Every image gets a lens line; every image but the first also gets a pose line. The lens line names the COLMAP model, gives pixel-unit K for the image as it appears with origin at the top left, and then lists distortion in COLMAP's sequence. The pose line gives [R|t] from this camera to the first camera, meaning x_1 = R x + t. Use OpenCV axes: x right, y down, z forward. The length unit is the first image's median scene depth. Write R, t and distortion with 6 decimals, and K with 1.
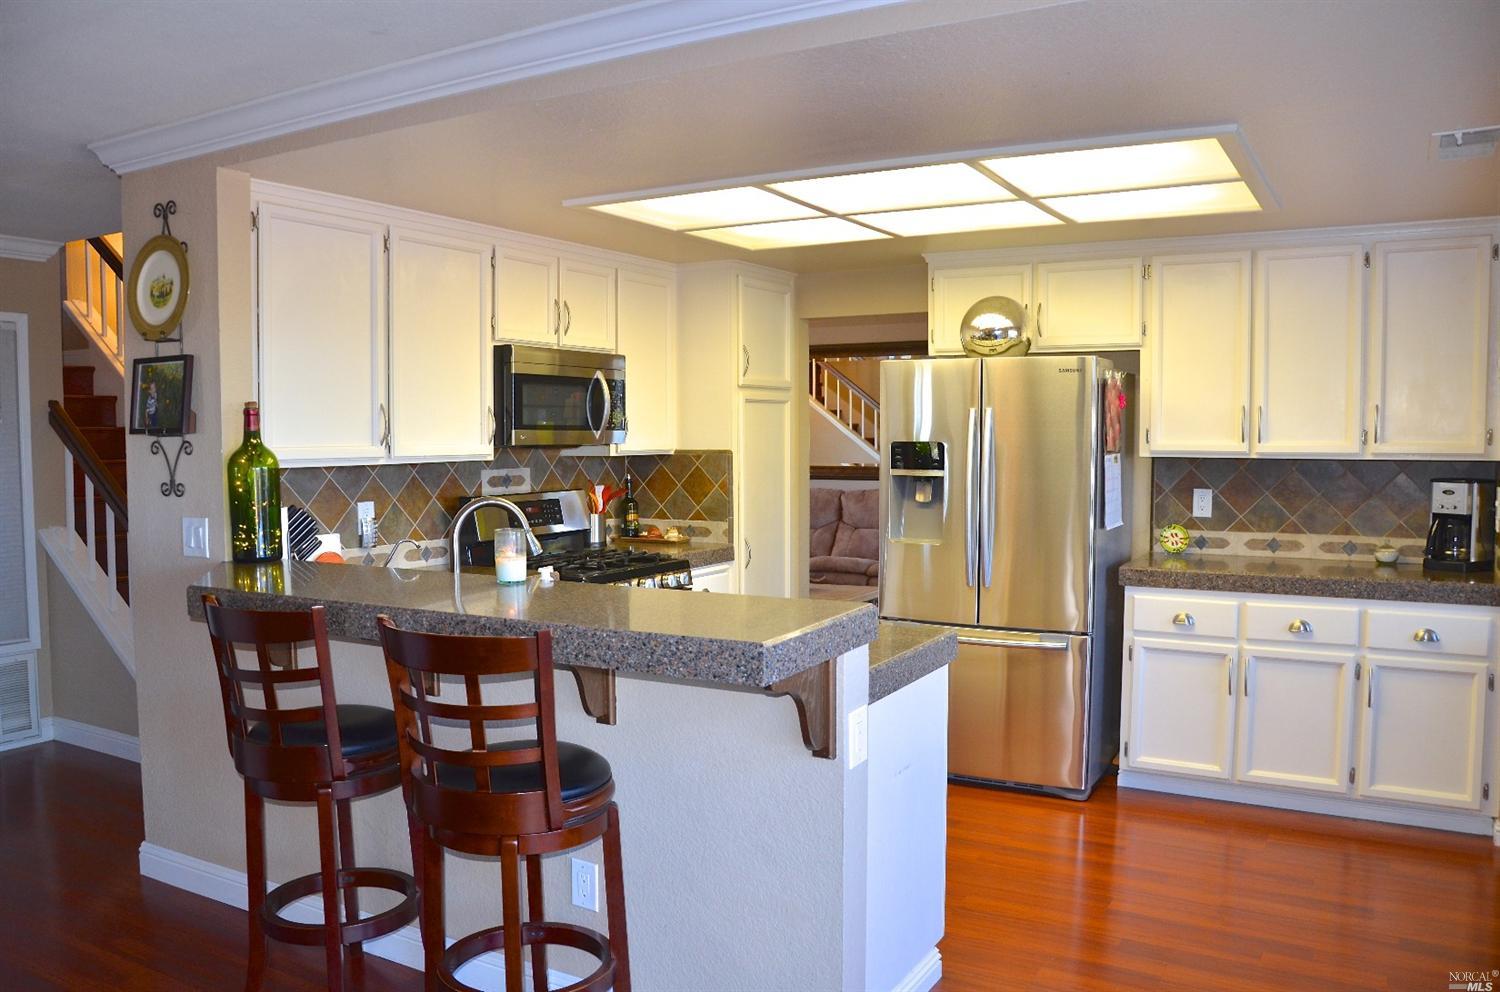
lens RADIAL K [[1175.2, 0, 753.9], [0, 1175.2, 508.5], [0, 0, 1]] dist [-0.146444, 0.087126]
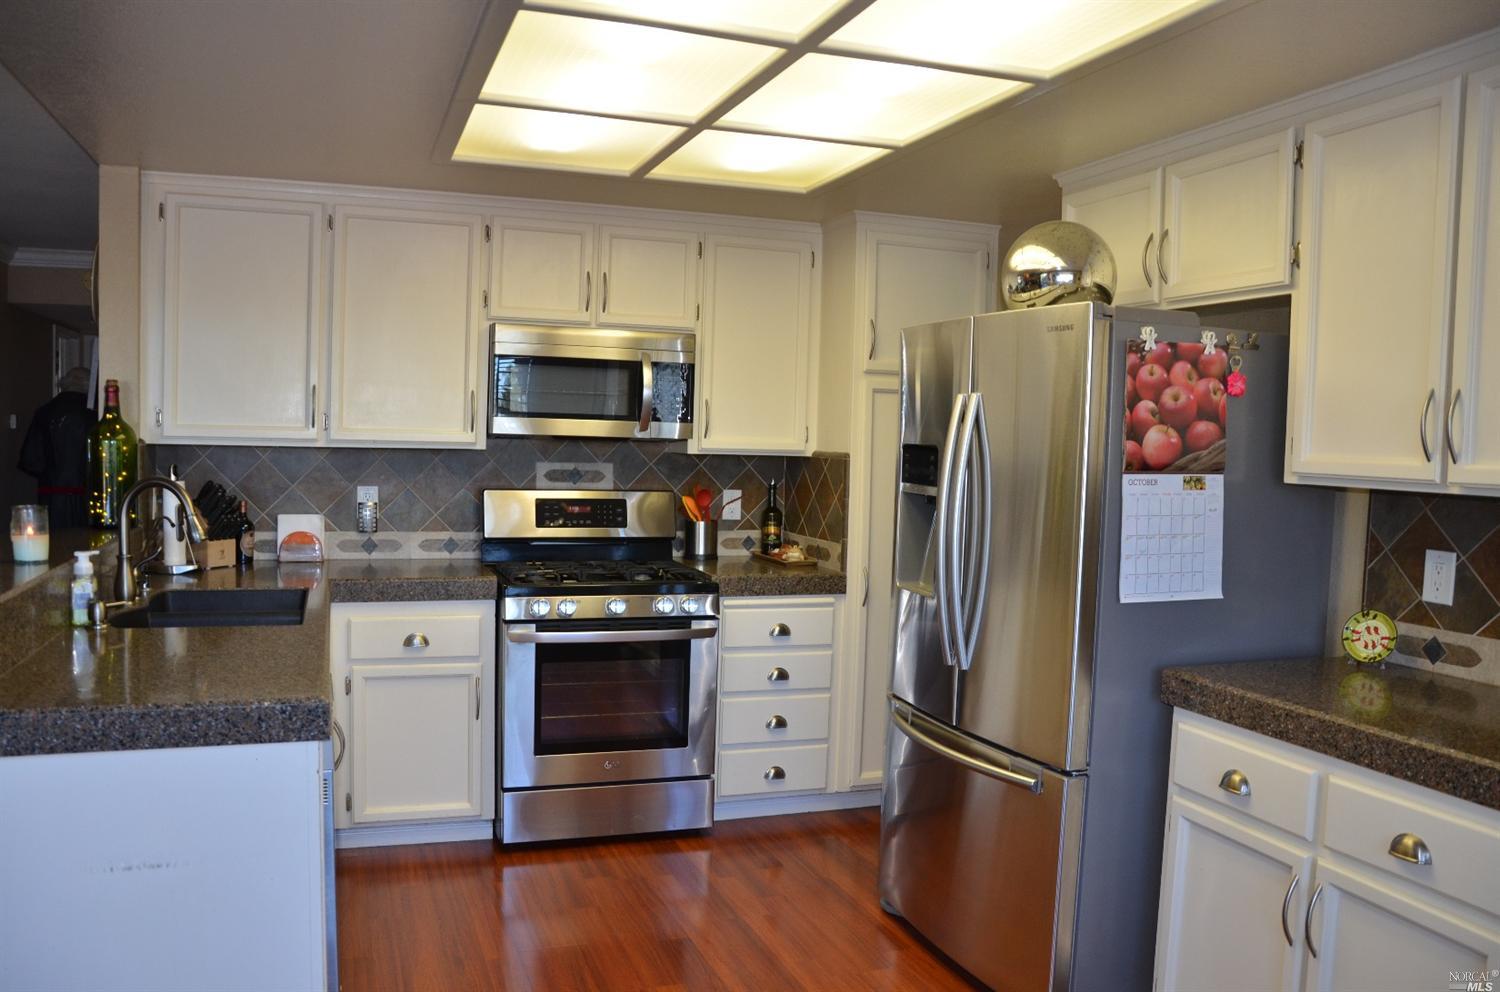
lens RADIAL K [[1175.2, 0, 744.2], [0, 1175.2, 507.2], [0, 0, 1]] dist [-0.146444, 0.087126]
pose [[0.759092, 0.063466, -0.647882, 0.498162], [-0.072243, 0.997302, 0.013052, -0.021504], [0.646962, 0.036897, 0.761629, 0.407384]]
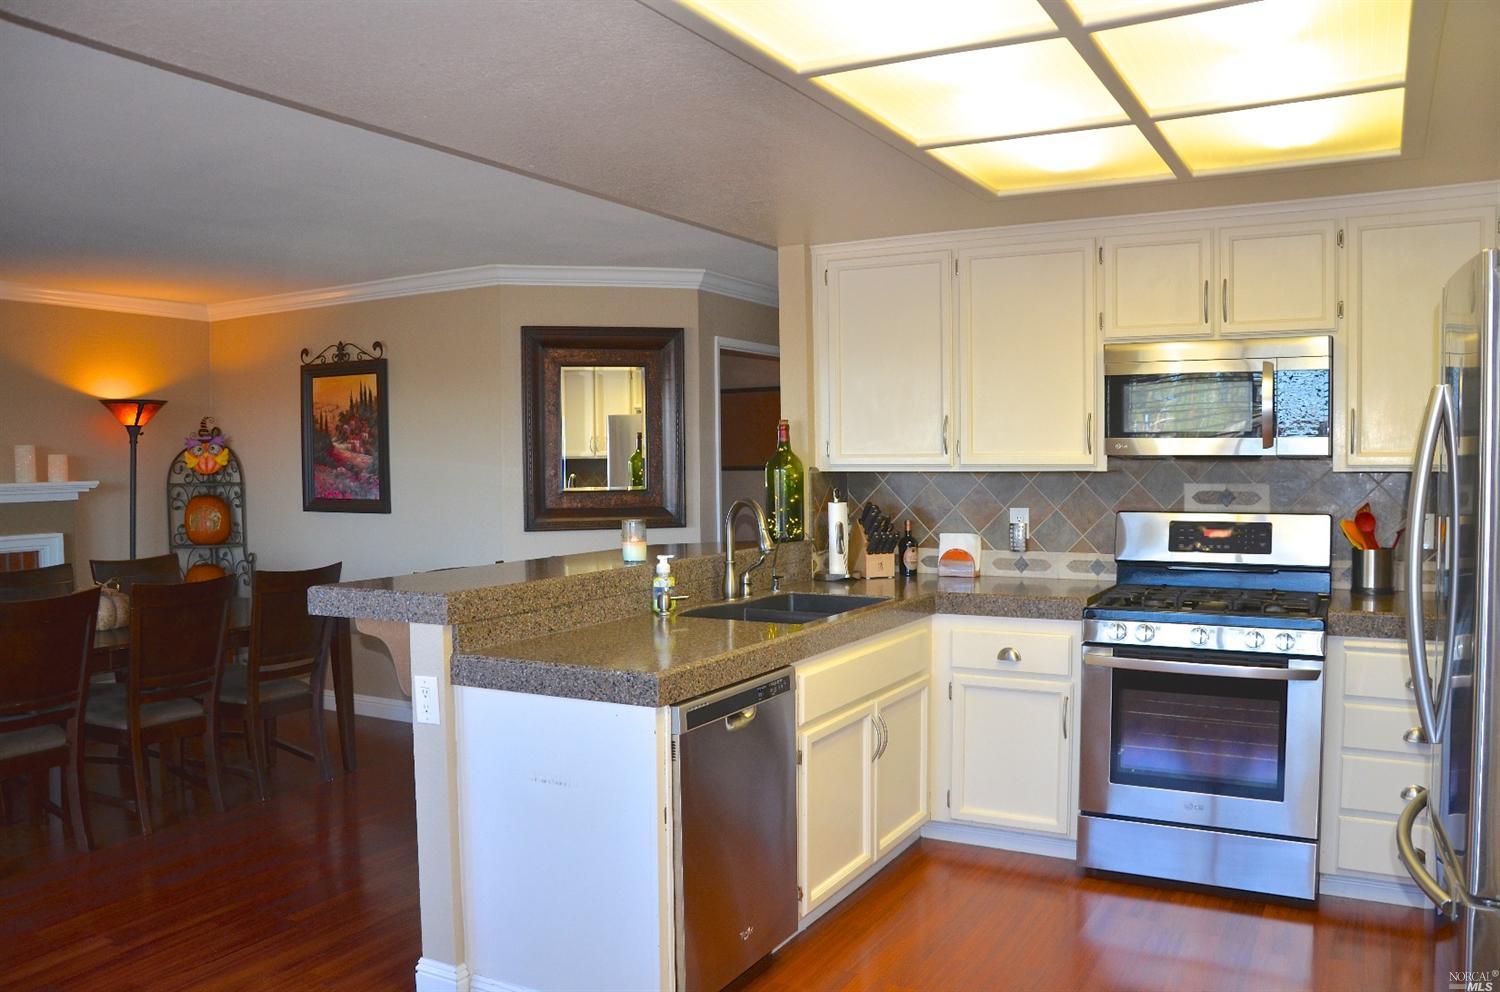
lens RADIAL K [[1175.2, 0, 748.4], [0, 1175.2, 501.9], [0, 0, 1]] dist [-0.146444, 0.087126]
pose [[0.008574, 0.044077, -0.998991, 0.645426], [-0.055200, 0.997526, 0.043539, -0.039161], [0.998439, 0.054771, 0.010986, 0.667599]]
